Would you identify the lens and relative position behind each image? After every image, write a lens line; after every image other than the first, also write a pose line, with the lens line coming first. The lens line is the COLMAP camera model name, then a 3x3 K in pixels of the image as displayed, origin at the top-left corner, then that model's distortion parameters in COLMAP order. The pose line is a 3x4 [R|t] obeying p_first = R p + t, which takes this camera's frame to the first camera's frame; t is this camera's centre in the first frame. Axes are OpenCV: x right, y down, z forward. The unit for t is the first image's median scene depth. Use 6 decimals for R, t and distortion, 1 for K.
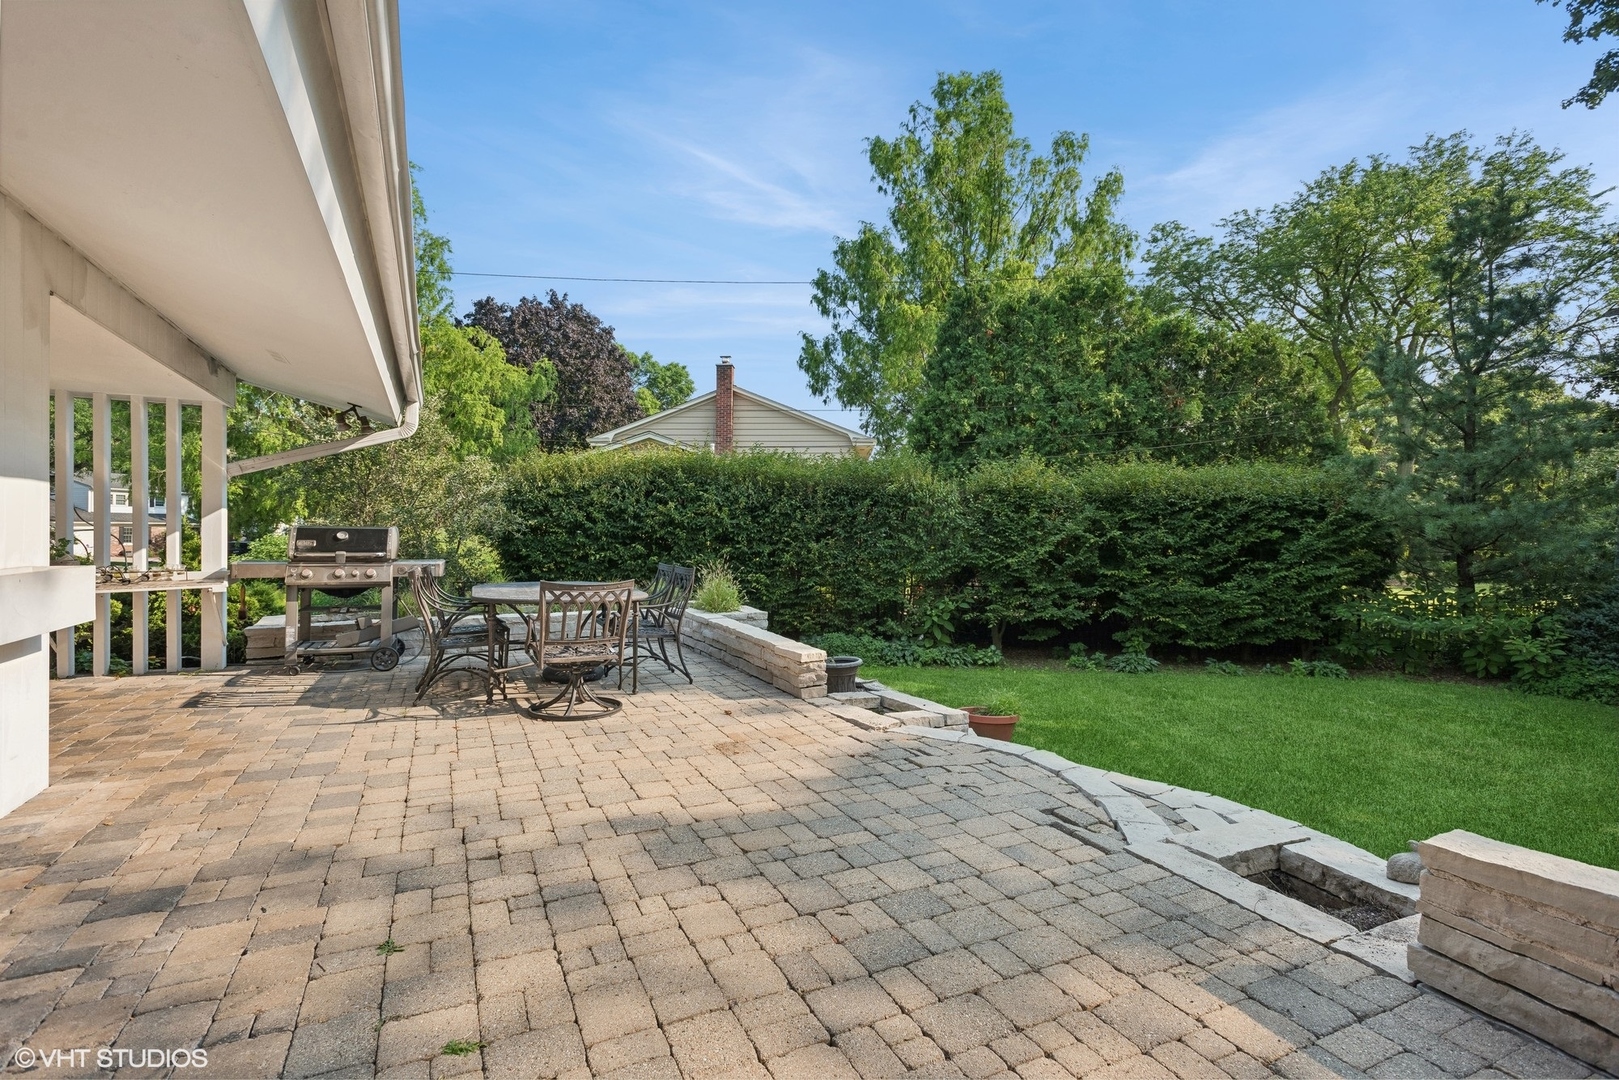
lens RADIAL K [[851.9, 0, 809.5], [0, 851.9, 540.0], [0, 0, 1]] dist [-0.001114, 0.000058]
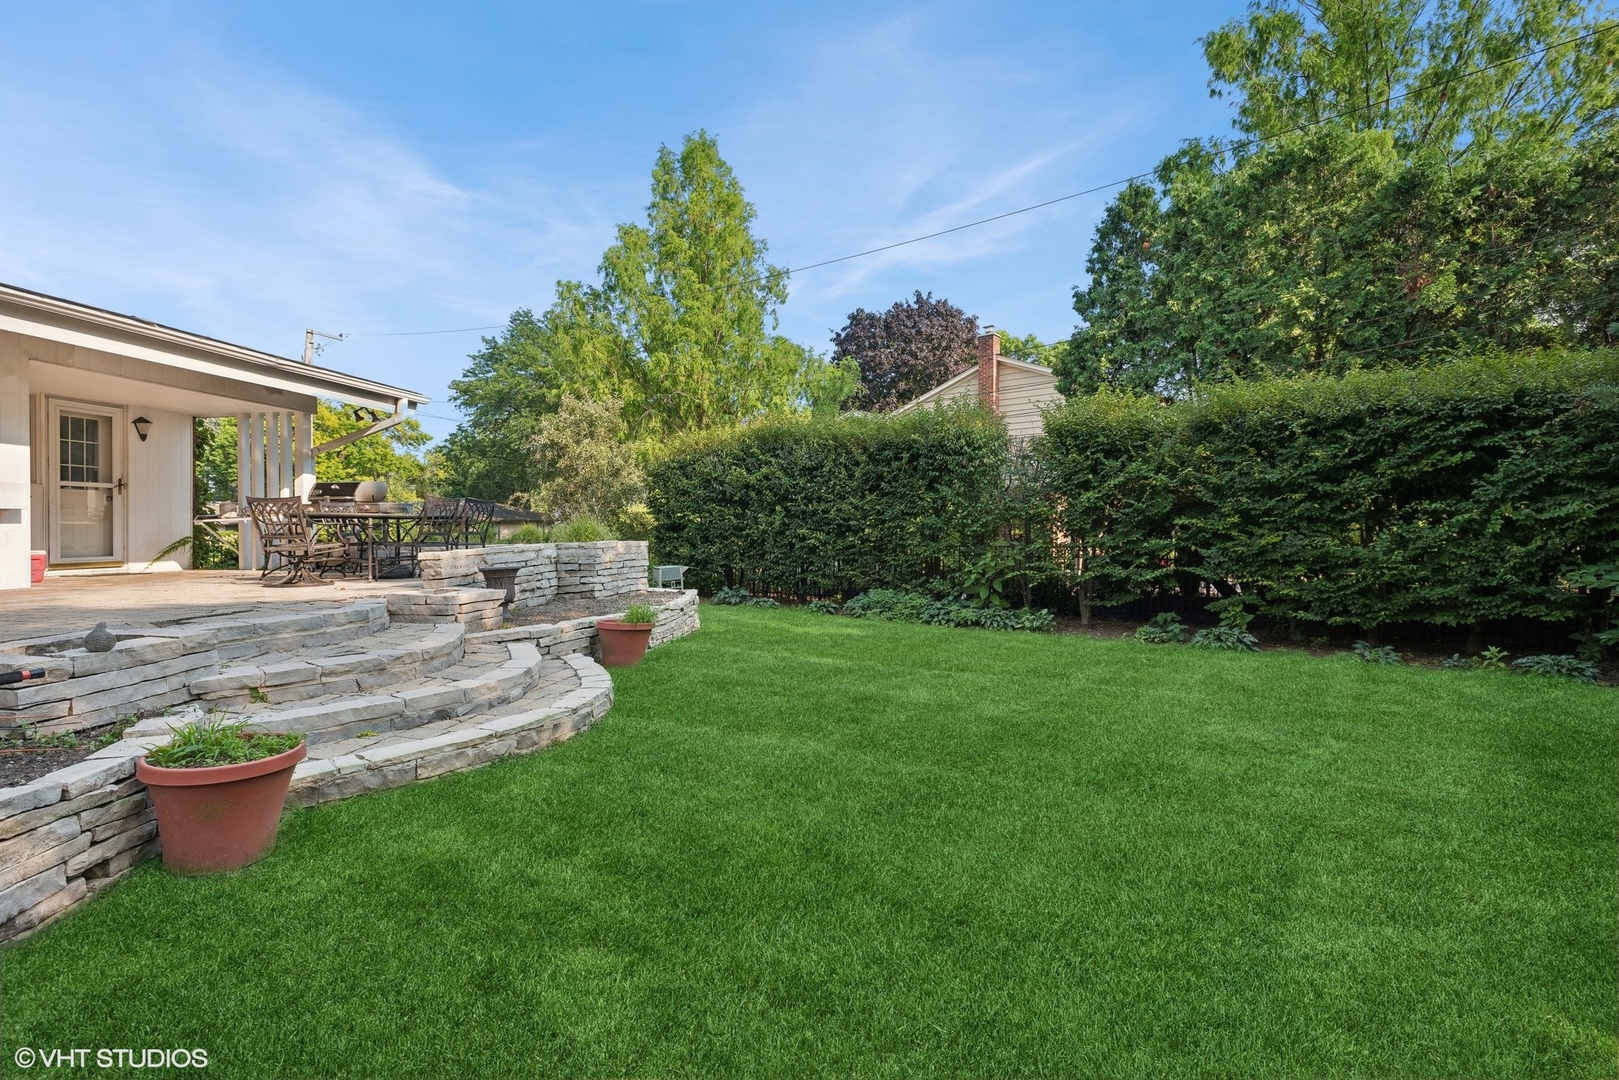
lens RADIAL K [[851.9, 0, 809.5], [0, 851.9, 540.0], [0, 0, 1]] dist [-0.001114, 0.000058]
pose [[0.779409, -0.012596, -0.626389, 0.482052], [0.010749, 0.999920, -0.006733, 0.047474], [0.626423, -0.001485, 0.779482, 0.144579]]
